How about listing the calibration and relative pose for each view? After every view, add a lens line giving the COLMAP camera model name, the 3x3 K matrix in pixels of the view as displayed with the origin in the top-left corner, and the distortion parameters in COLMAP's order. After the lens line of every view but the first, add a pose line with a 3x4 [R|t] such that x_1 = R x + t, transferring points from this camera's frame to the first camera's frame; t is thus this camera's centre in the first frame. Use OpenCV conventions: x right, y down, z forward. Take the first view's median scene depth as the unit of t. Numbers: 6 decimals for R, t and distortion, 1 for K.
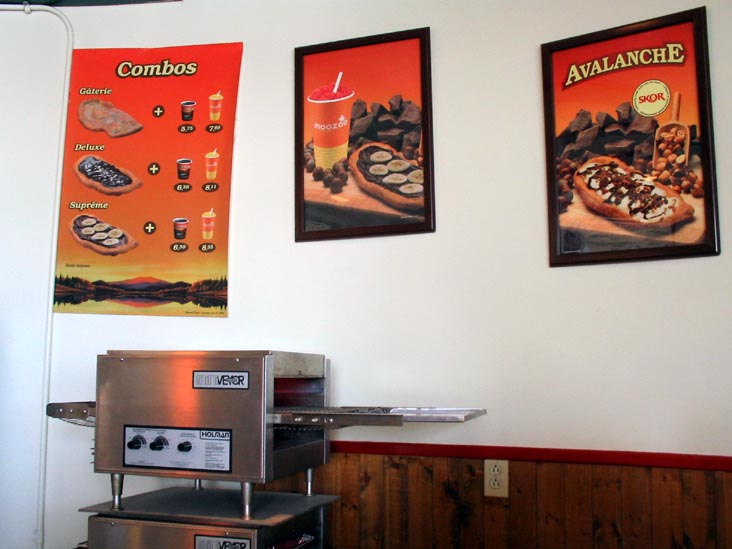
lens RADIAL K [[808.3, 0, 354.8], [0, 808.3, 275.1], [0, 0, 1]] dist [-0.131143, 0.000000]
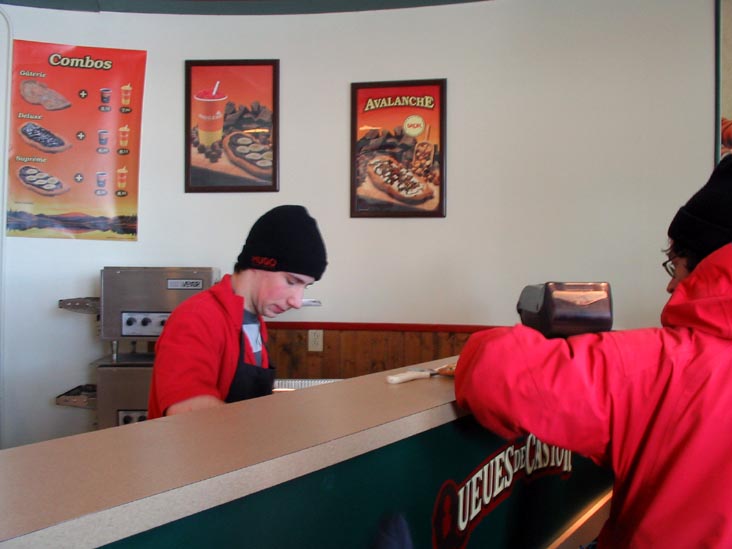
lens RADIAL K [[808.3, 0, 364.5], [0, 808.3, 269.8], [0, 0, 1]] dist [-0.131143, 0.000000]
pose [[0.922279, 0.003312, 0.386511, -0.363553], [-0.048154, 0.993157, 0.106393, -0.078058], [-0.383514, -0.116736, 0.916128, -0.557470]]
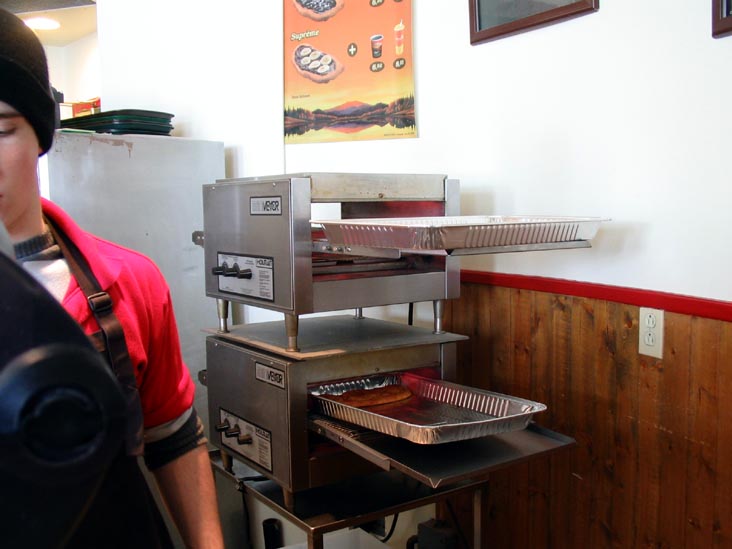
lens RADIAL K [[808.3, 0, 365.3], [0, 808.3, 275.0], [0, 0, 1]] dist [-0.131143, 0.000000]
pose [[0.784432, 0.041850, -0.618801, 0.395843], [0.090925, 0.979181, 0.181486, 0.036016], [0.613514, -0.198628, 0.764296, 0.244638]]
